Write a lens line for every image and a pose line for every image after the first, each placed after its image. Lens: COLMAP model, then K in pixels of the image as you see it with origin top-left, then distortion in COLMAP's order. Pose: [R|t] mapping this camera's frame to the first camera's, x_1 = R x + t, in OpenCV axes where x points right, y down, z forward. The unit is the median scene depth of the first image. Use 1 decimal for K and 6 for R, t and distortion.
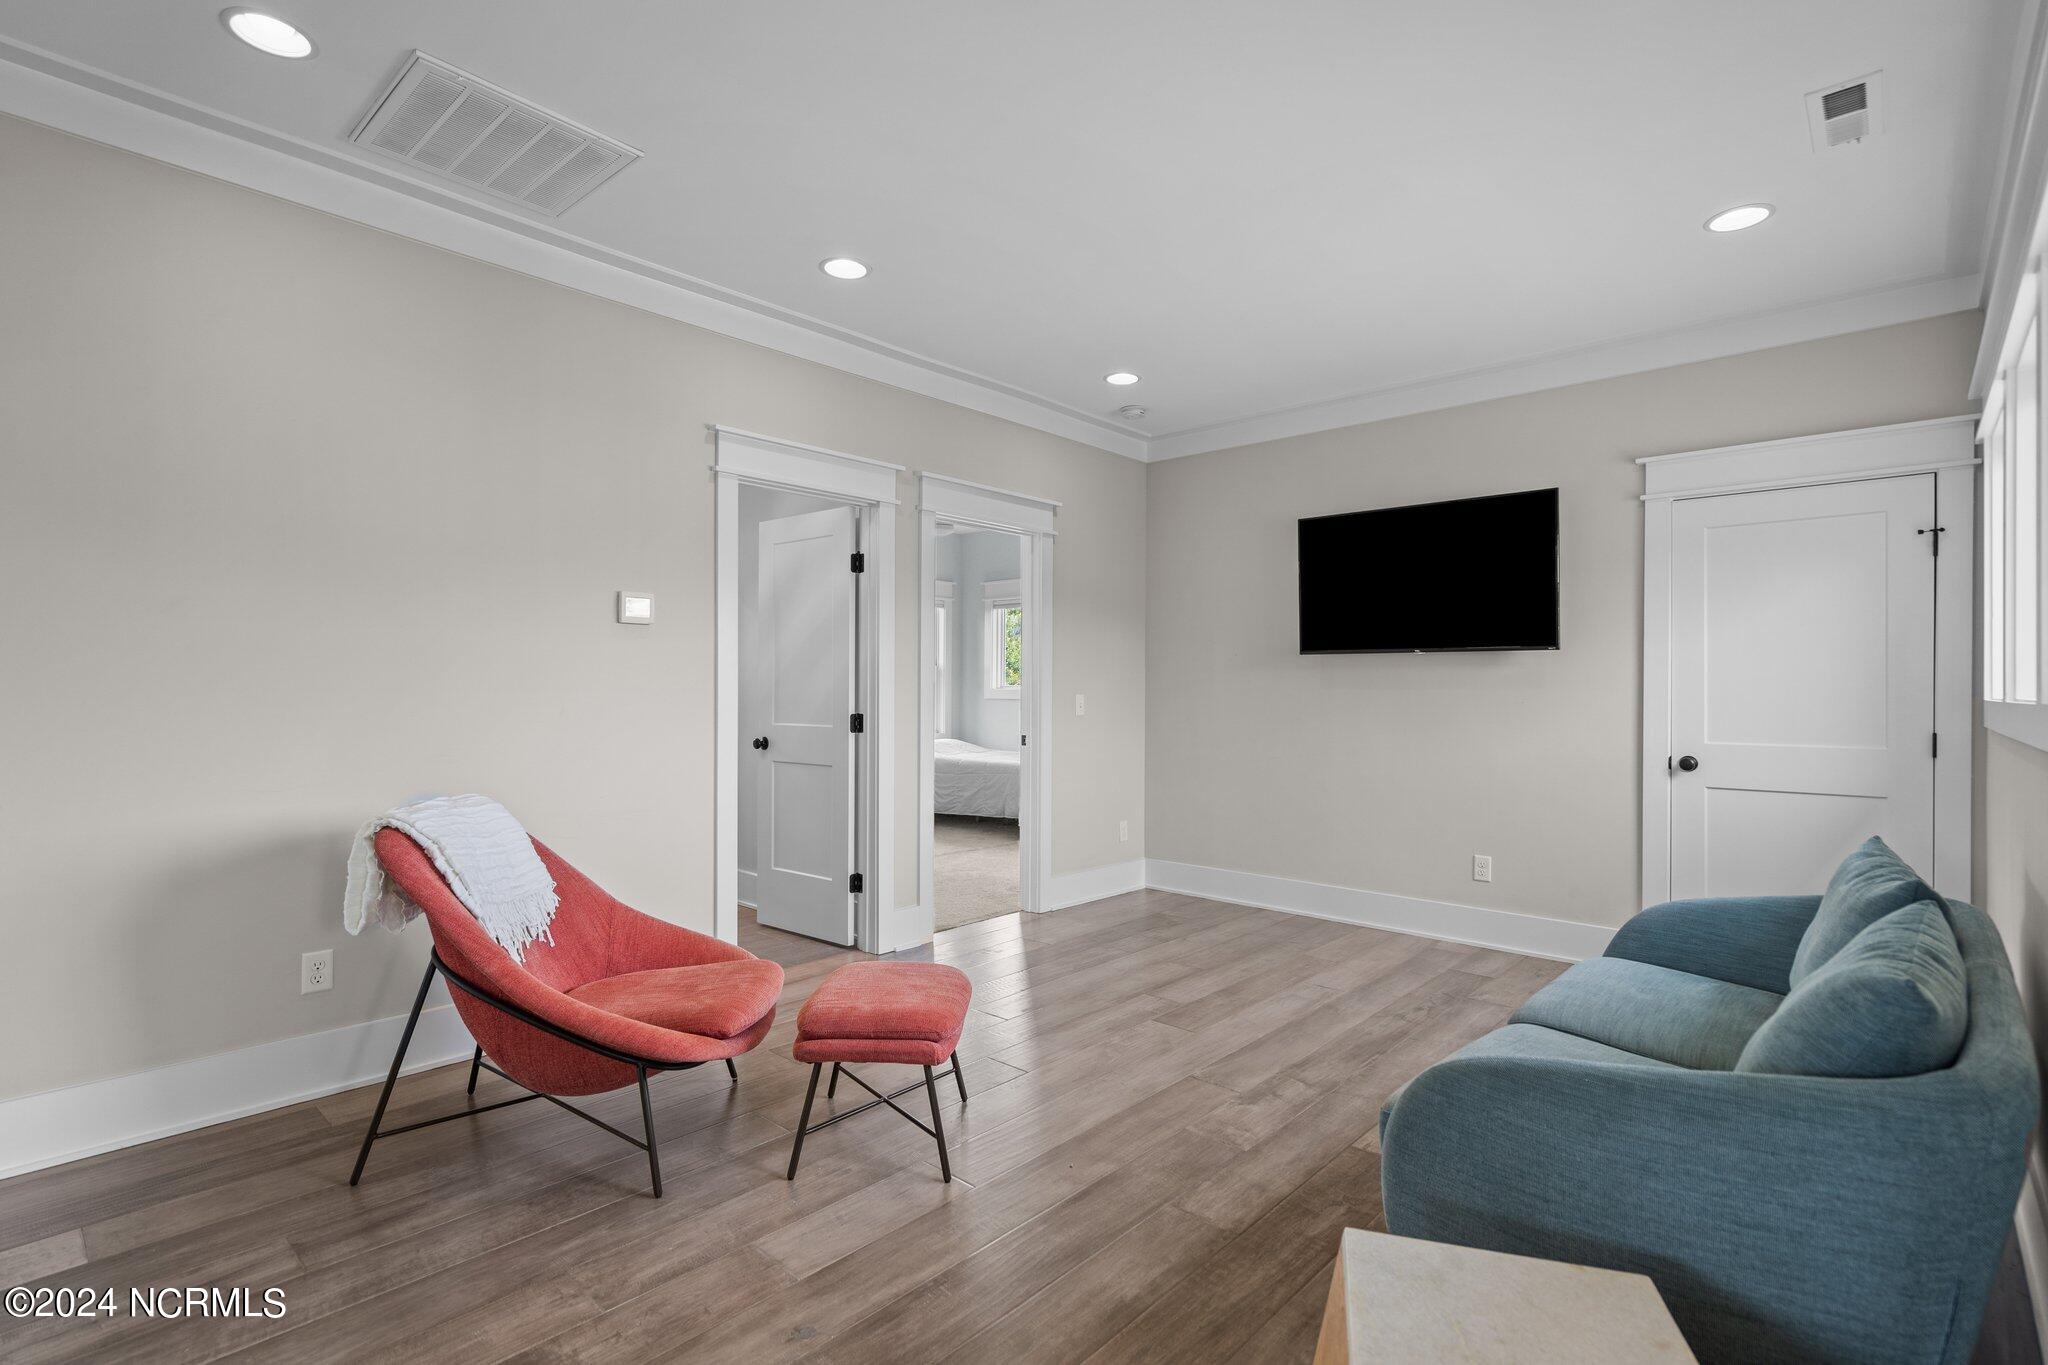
lens RADIAL K [[949.9, 0, 1018.6], [0, 949.9, 686.7], [0, 0, 1]] dist [-0.002282, 0.000270]
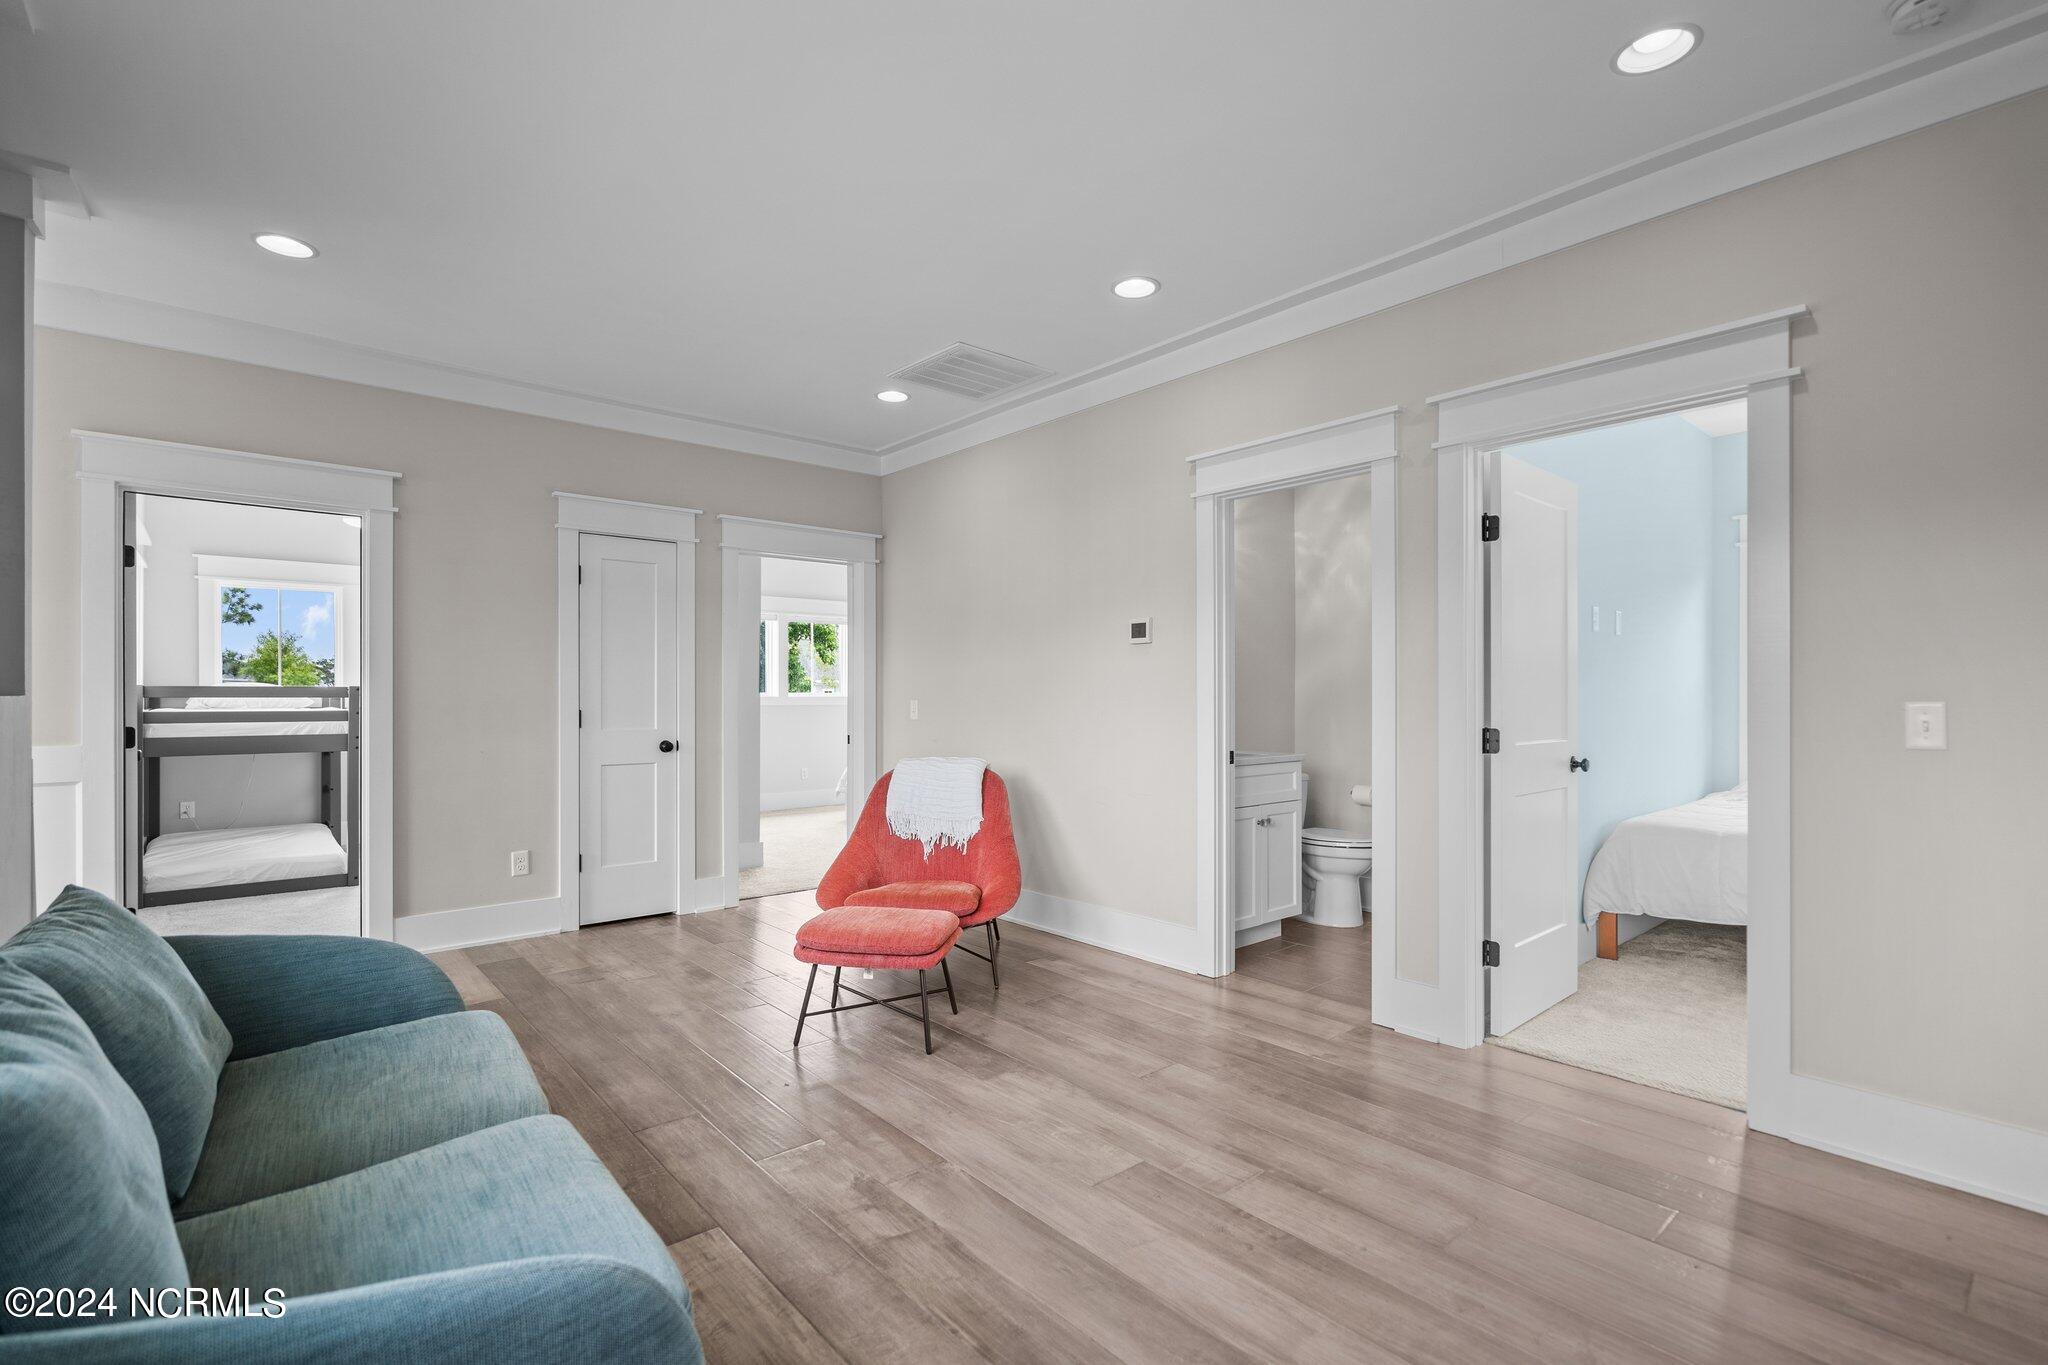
lens RADIAL K [[949.9, 0, 1054.1], [0, 949.9, 697.3], [0, 0, 1]] dist [-0.002282, 0.000270]
pose [[-0.104822, -0.005298, -0.994477, 0.793715], [0.005344, 0.999968, -0.005891, 0.010211], [0.994477, -0.005932, -0.104791, 0.945170]]
